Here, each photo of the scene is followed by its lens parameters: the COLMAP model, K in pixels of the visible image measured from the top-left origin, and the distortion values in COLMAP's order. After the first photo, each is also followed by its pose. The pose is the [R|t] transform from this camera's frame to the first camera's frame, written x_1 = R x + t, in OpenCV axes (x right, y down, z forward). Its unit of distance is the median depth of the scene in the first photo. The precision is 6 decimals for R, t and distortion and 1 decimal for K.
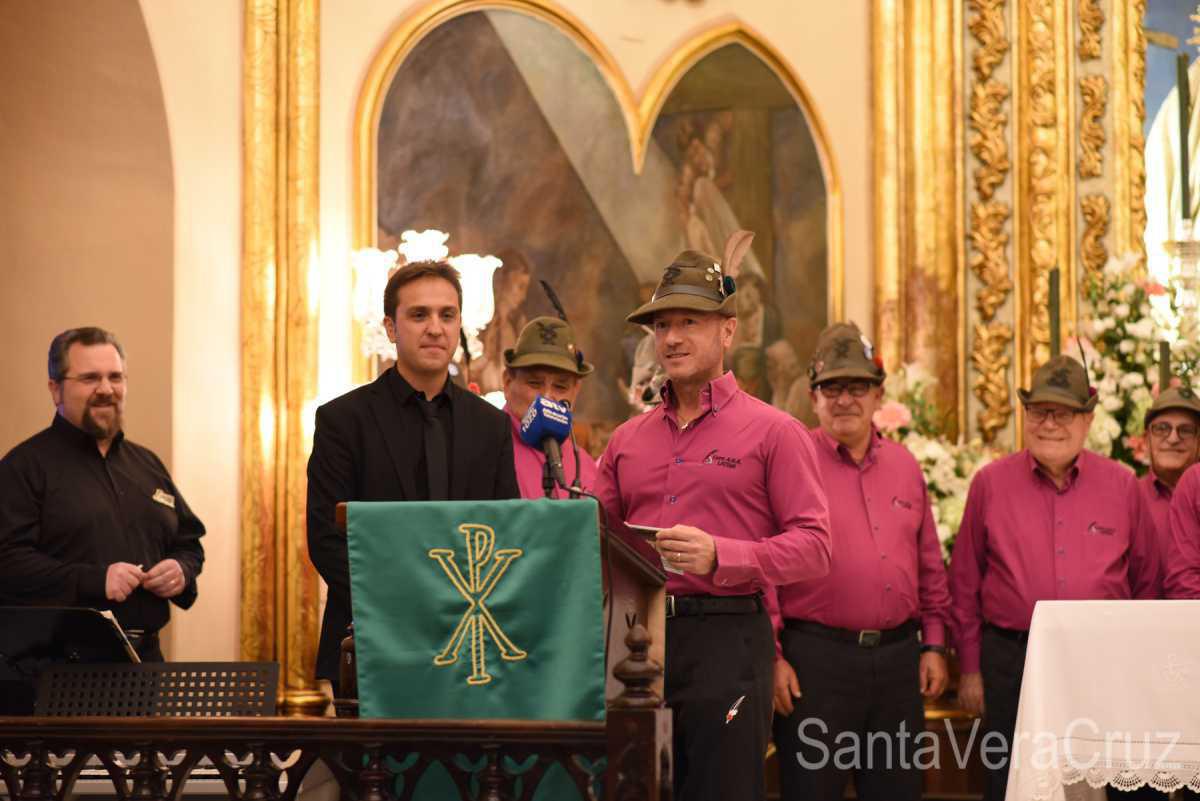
lens RADIAL K [[2888.2, 0, 600.0], [0, 2888.2, 400.5], [0, 0, 1]] dist [0.012209, 0.470669]
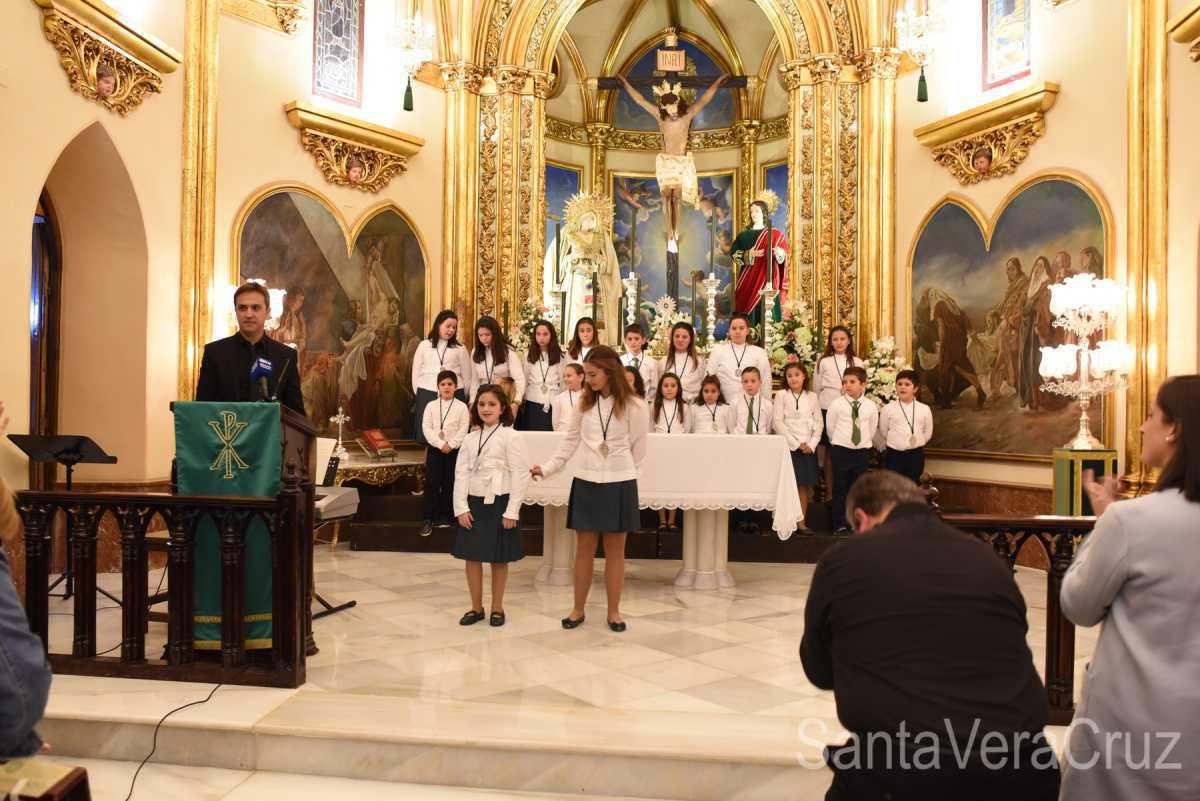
lens RADIAL K [[970.1, 0, 600.0], [0, 970.1, 400.5], [0, 0, 1]] dist [-0.074479, 0.067607]
pose [[0.975811, 0.016873, 0.217963, 0.045465], [-0.032274, 0.997211, 0.067294, -0.016052], [-0.216220, -0.072700, 0.973634, 0.090033]]
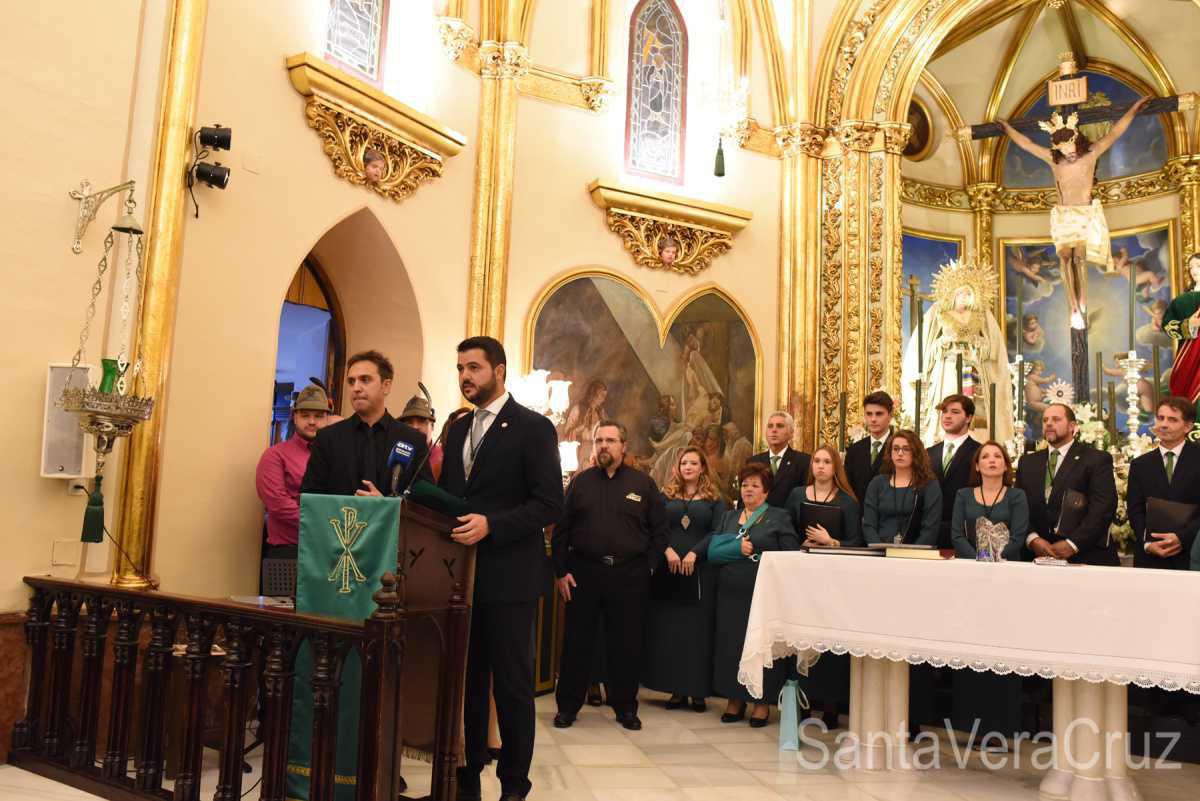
lens RADIAL K [[970.2, 0, 597.3], [0, 970.2, 401.9], [0, 0, 1]] dist [-0.076581, 0.069029]
pose [[0.972352, 0.016992, -0.232902, 0.142111], [-0.027327, 0.998776, -0.041221, -0.002396], [0.231917, 0.046446, 0.971626, 0.231693]]
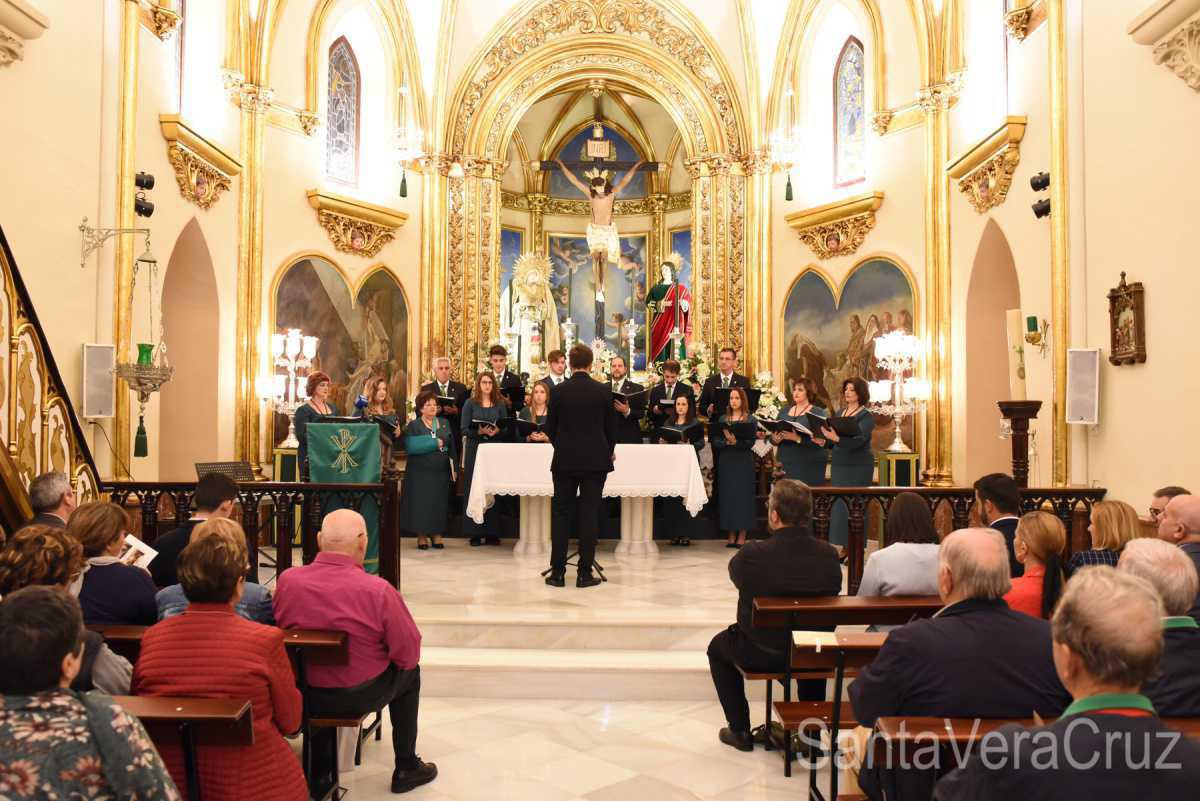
lens RADIAL K [[968.1, 0, 603.7], [0, 968.1, 402.4], [0, 0, 1]] dist [-0.076023, 0.066217]
pose [[0.946111, 0.017143, 0.323389, -0.069766], [-0.034530, 0.998245, 0.048103, -0.034241], [-0.321997, -0.056677, 0.945043, -0.146741]]
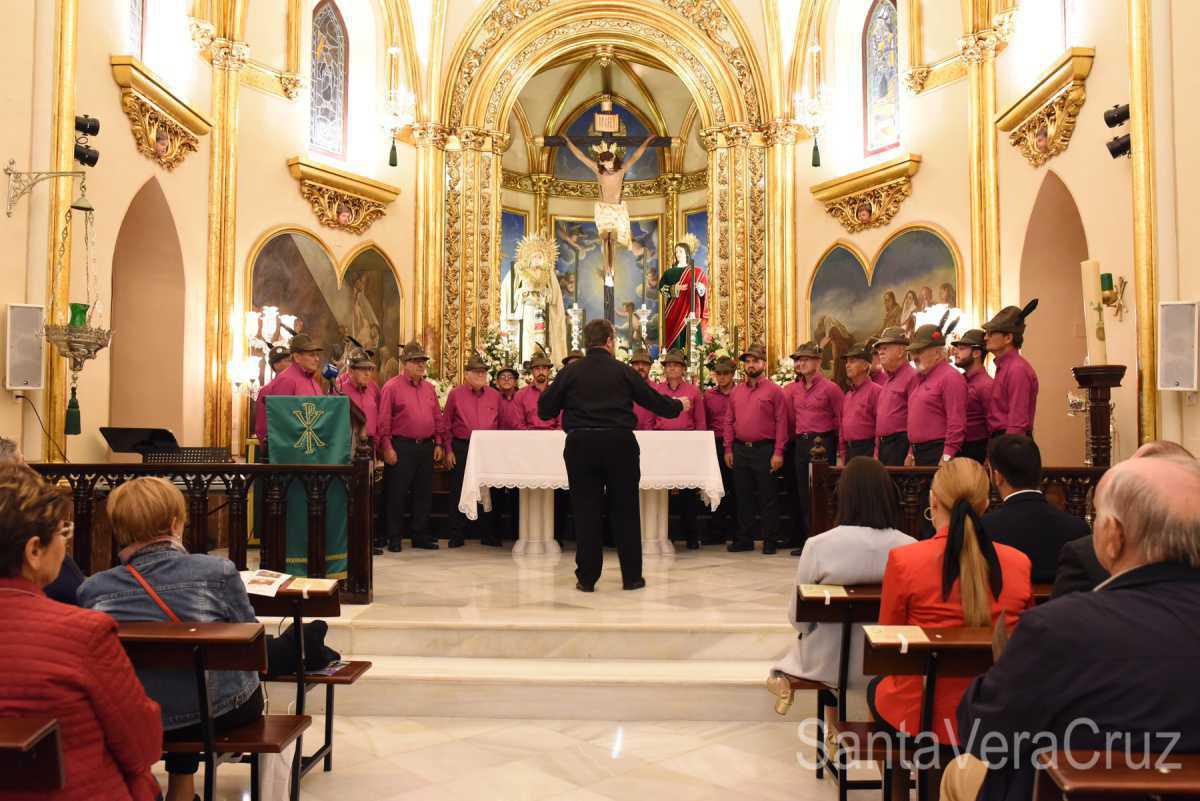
lens RADIAL K [[970.1, 0, 600.0], [0, 970.1, 400.5], [0, 0, 1]] dist [-0.074479, 0.067607]
pose [[0.951467, 0.019353, 0.307143, -0.034916], [-0.029862, 0.999117, 0.029552, -0.000240], [-0.306299, -0.037289, 0.951205, -0.057569]]
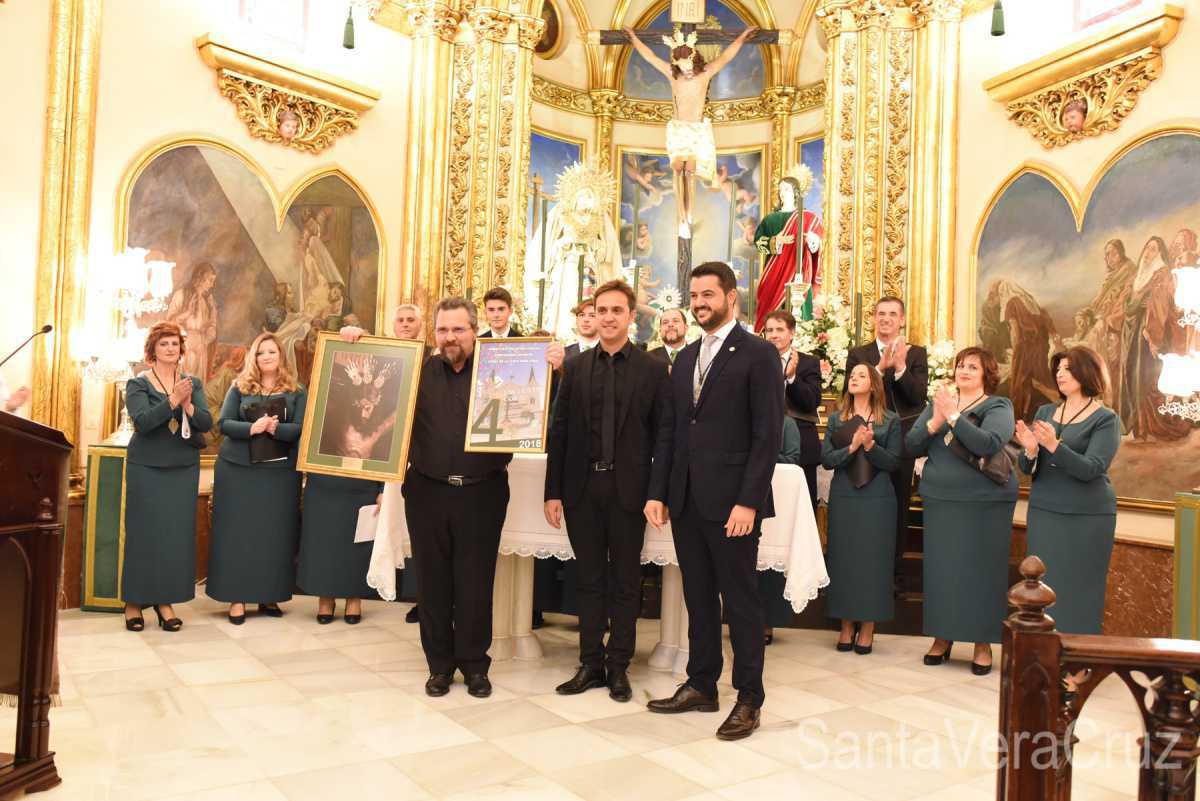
lens RADIAL K [[970.1, 0, 600.0], [0, 970.1, 400.5], [0, 0, 1]] dist [-0.074479, 0.067607]
pose [[0.984059, 0.044015, 0.172309, 0.127980], [-0.054188, 0.997027, 0.054785, -0.005569], [-0.169385, -0.063248, 0.983518, 0.247493]]
